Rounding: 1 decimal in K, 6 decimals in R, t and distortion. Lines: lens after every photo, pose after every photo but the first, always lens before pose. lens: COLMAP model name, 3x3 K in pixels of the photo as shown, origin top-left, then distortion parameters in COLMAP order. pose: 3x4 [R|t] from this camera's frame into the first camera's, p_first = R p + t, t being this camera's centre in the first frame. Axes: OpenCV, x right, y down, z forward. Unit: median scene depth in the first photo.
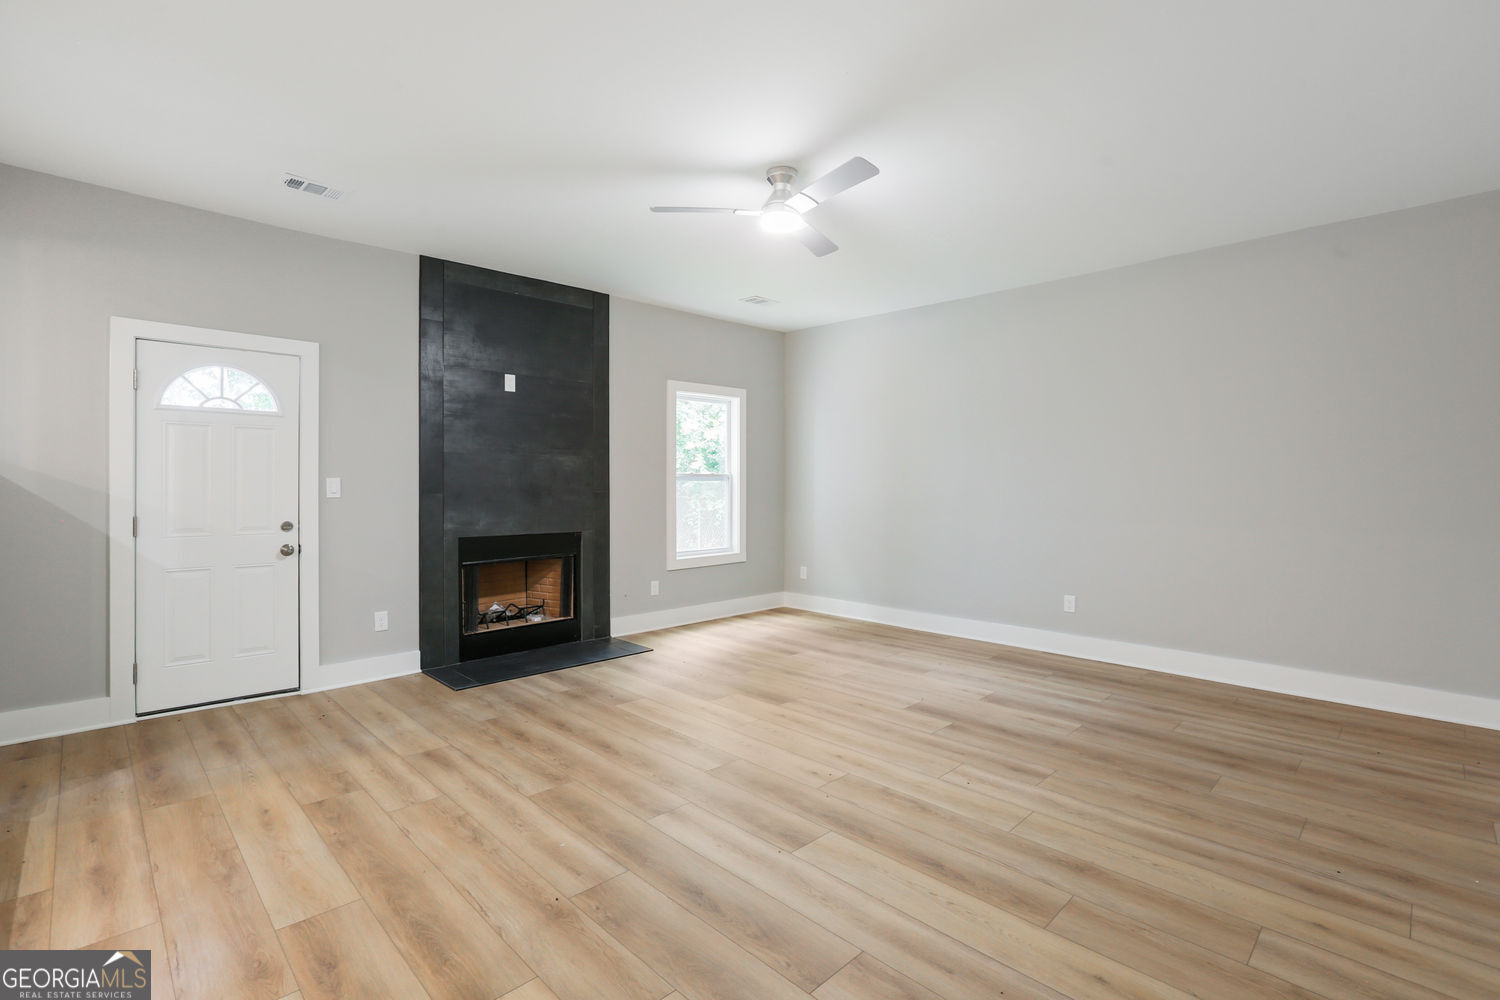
lens RADIAL K [[689.0, 0, 742.3], [0, 689.0, 490.3], [0, 0, 1]] dist [-0.030700, 0.011242]
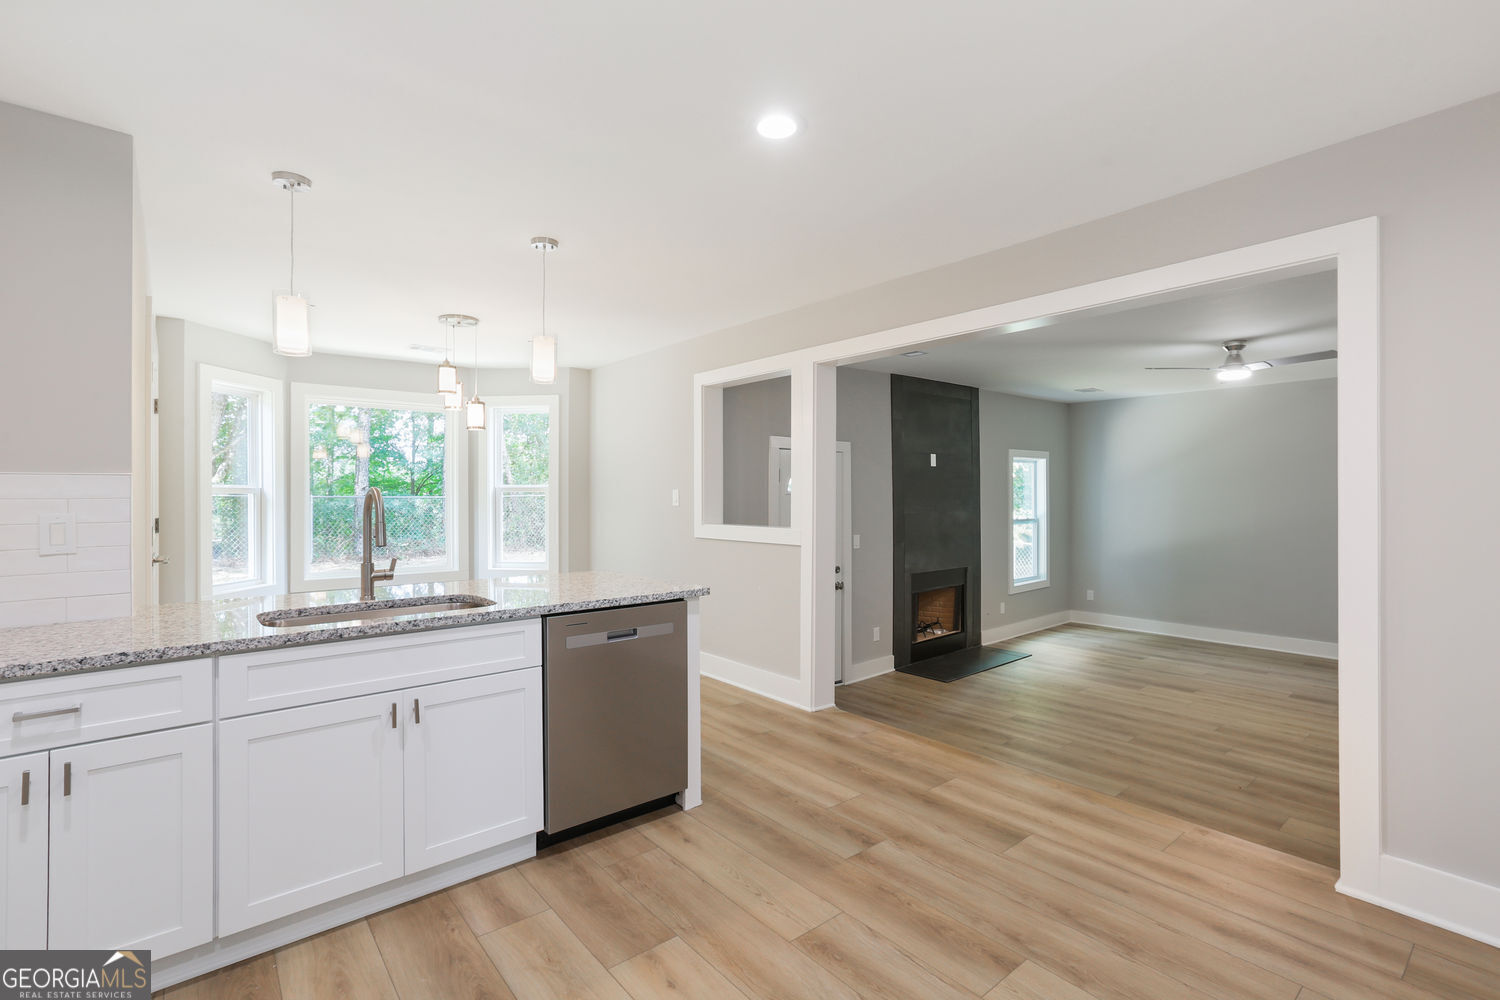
lens RADIAL K [[689.0, 0, 739.1], [0, 689.0, 495.6], [0, 0, 1]] dist [-0.030700, 0.011242]
pose [[0.996492, -0.006318, -0.083449, -0.745572], [0.005878, 0.999967, -0.005524, -0.097963], [0.083481, 0.005014, 0.996497, -0.487234]]
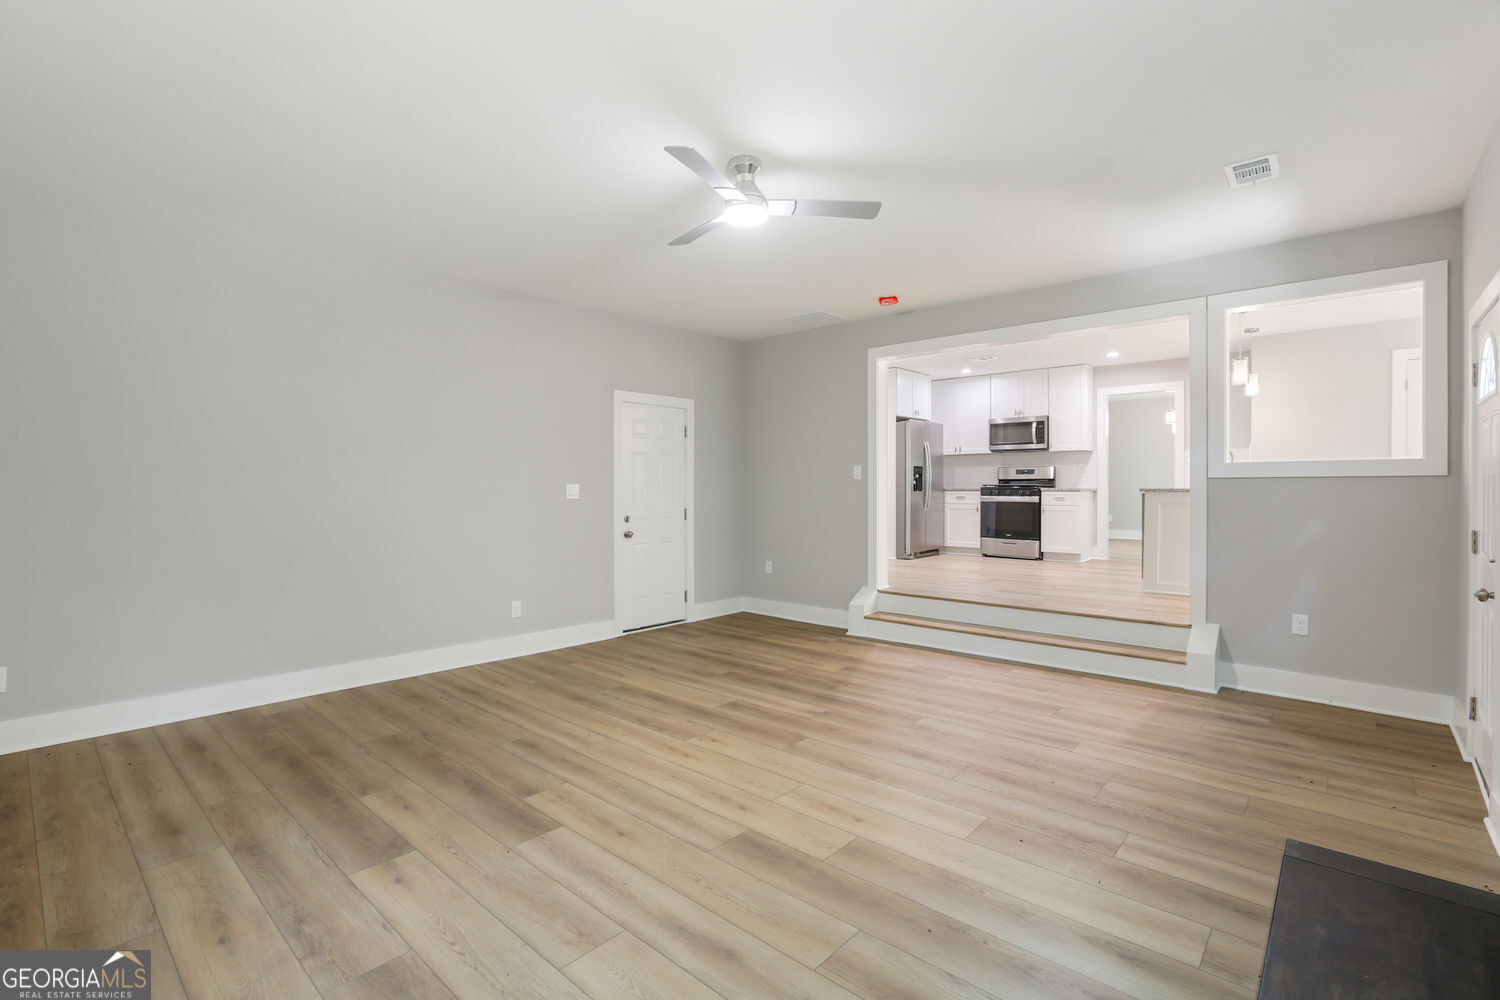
lens RADIAL K [[689.0, 0, 754.3], [0, 689.0, 490.0], [0, 0, 1]] dist [-0.030700, 0.011242]
pose [[-0.996833, -0.004701, -0.079383, 0.096221], [-0.005894, 0.999873, 0.014798, -0.019756], [0.079304, 0.015219, -0.996734, 1.570486]]
